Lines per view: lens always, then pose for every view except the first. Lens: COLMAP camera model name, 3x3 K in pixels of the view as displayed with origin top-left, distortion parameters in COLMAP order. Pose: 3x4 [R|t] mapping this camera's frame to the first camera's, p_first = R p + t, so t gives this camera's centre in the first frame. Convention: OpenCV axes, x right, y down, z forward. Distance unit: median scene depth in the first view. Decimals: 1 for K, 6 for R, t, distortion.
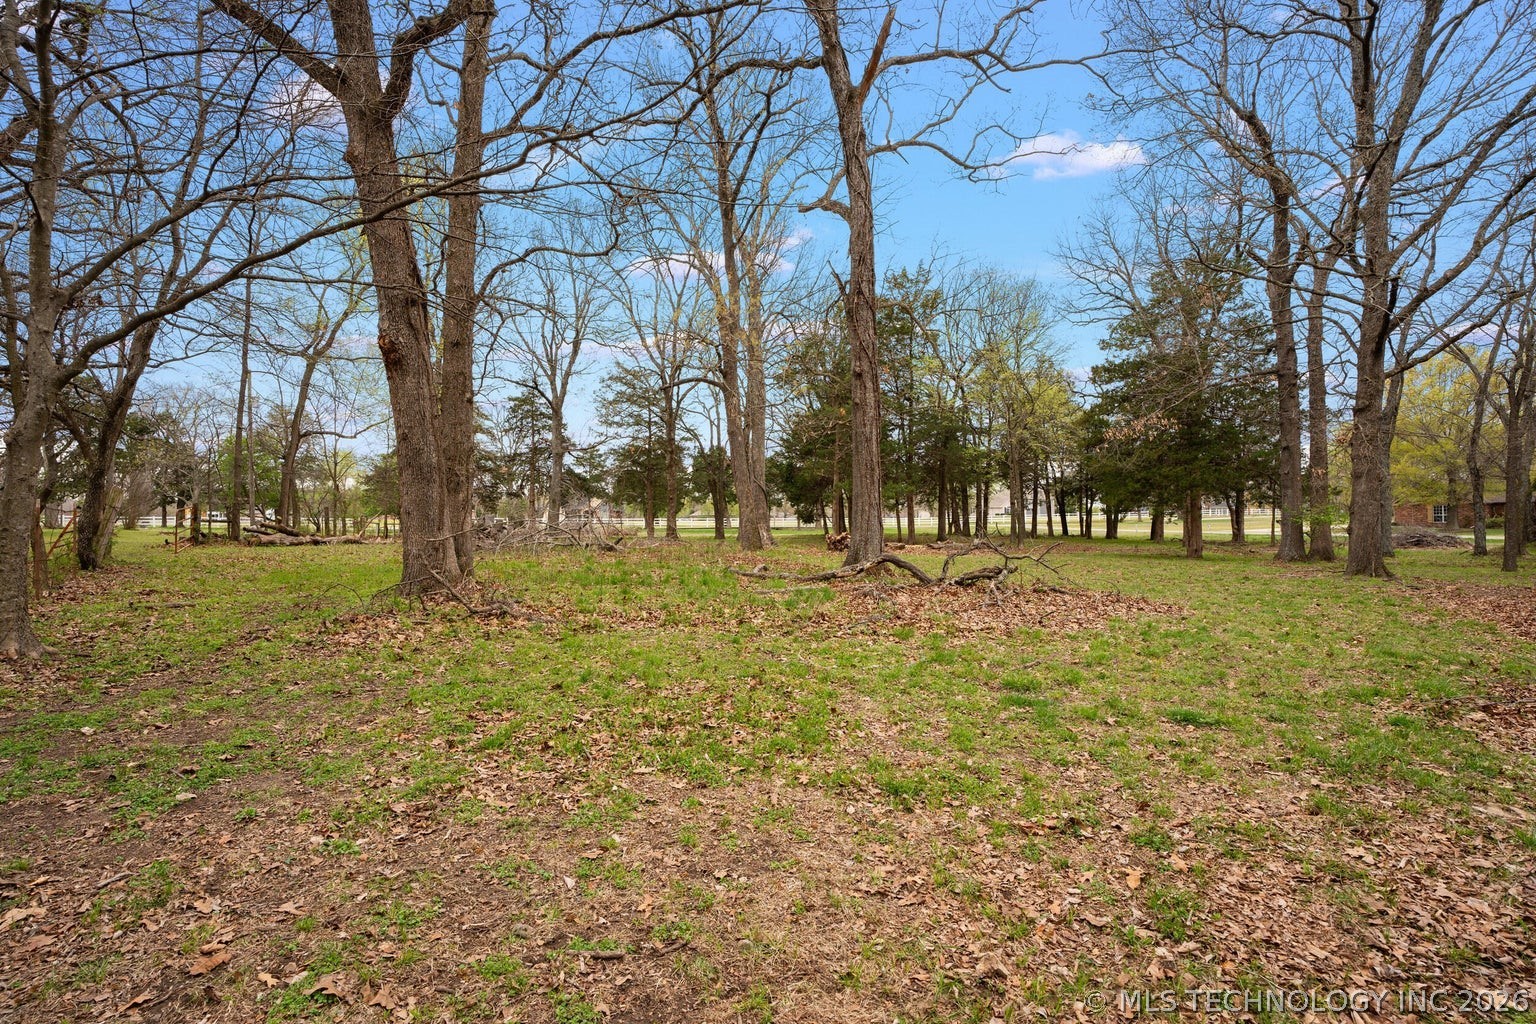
lens RADIAL K [[704.4, 0, 762.9], [0, 704.4, 516.6], [0, 0, 1]] dist [-0.000235, 0.013391]
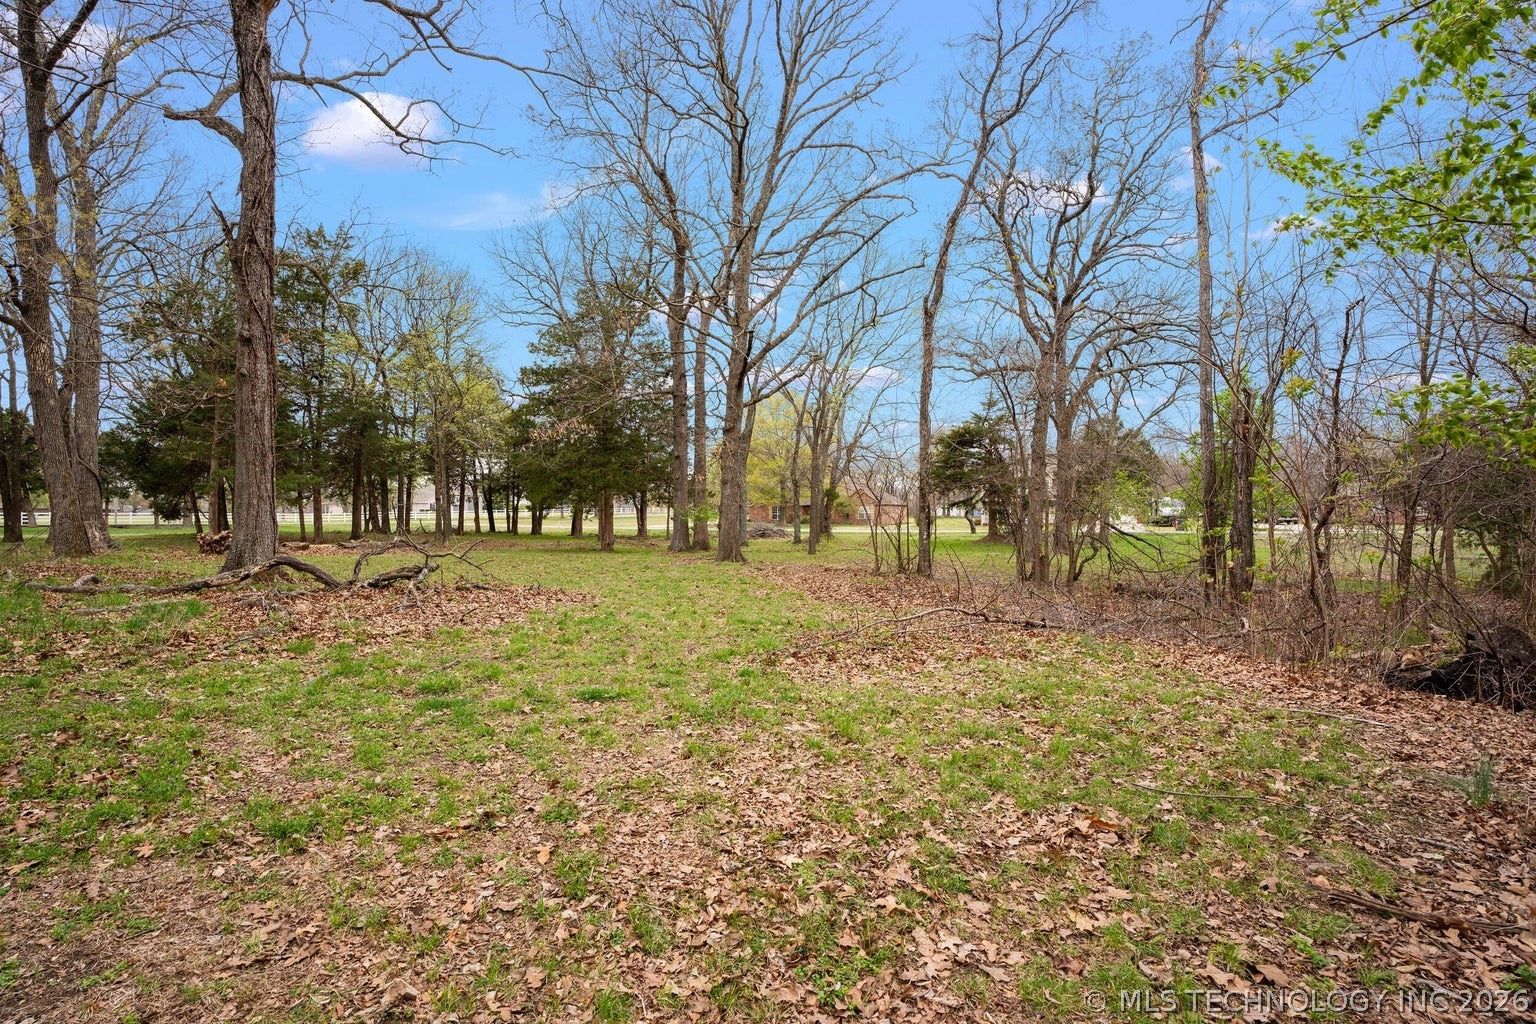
lens RADIAL K [[704.4, 0, 774.9], [0, 704.4, 516.6], [0, 0, 1]] dist [-0.000235, 0.013391]
pose [[0.788630, 0.004138, 0.614854, 0.126457], [-0.006456, 0.999978, 0.001551, 0.000661], [-0.614834, -0.005193, 0.788640, -0.040456]]
